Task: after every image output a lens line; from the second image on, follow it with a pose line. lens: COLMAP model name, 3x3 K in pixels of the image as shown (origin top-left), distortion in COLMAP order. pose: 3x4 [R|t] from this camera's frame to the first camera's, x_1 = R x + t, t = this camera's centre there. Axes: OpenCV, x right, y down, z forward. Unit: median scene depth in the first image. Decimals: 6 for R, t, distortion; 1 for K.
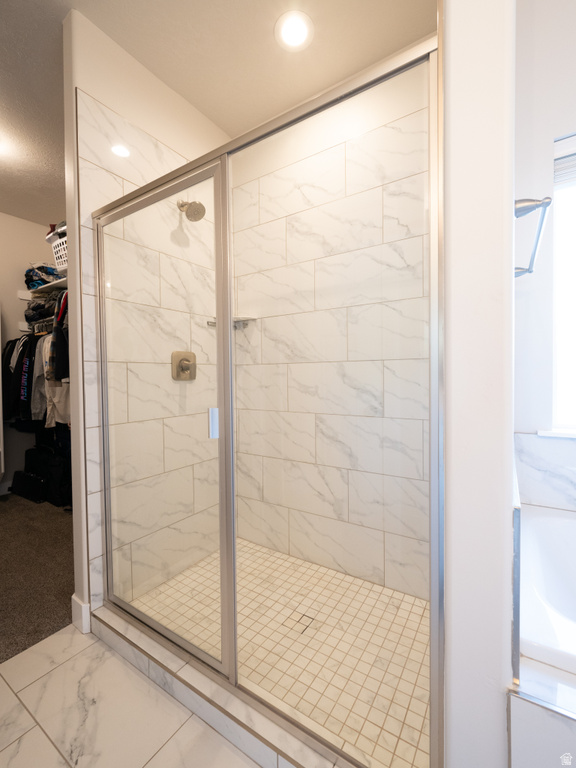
lens RADIAL K [[338.0, 0, 290.7], [0, 338.0, 381.3], [0, 0, 1]] dist [-0.002208, -0.000463]
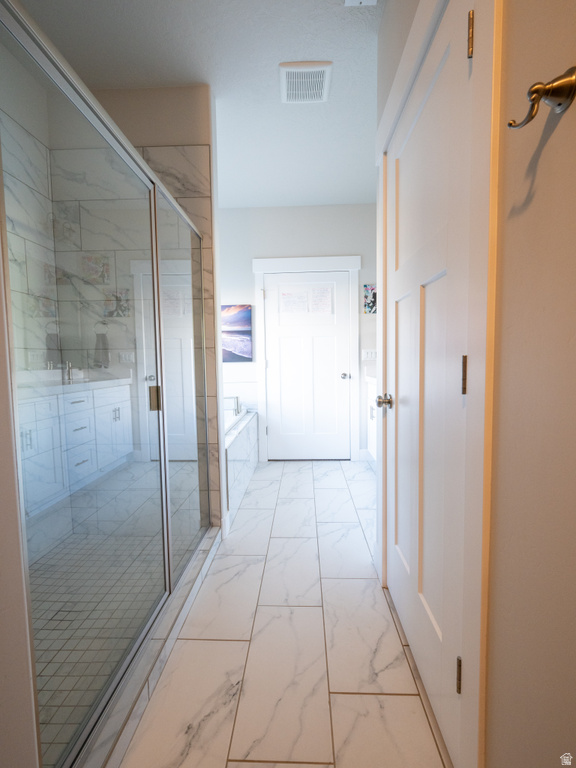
lens RADIAL K [[338.0, 0, 289.7], [0, 338.0, 382.9], [0, 0, 1]] dist [-0.002208, -0.000463]
pose [[-0.513531, -0.045478, 0.856865, -1.094063], [0.035729, 0.996595, 0.074307, -0.005221], [-0.857327, 0.068774, -0.510157, 0.884643]]
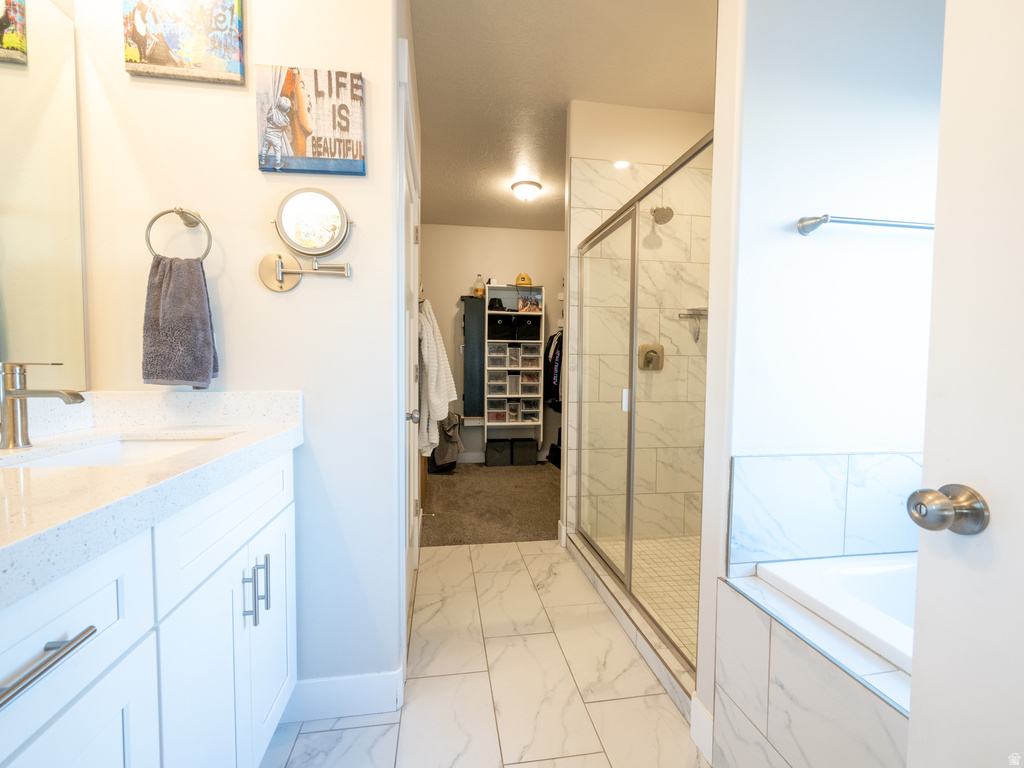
lens RADIAL K [[450.7, 0, 511.4], [0, 450.7, 385.9], [0, 0, 1]] dist [-0.002208, -0.000463]
pose [[0.670394, 0.045614, -0.740602, 0.597287], [-0.027618, 0.998951, 0.036526, 0.008042], [0.741491, -0.004033, 0.670951, -0.415513]]
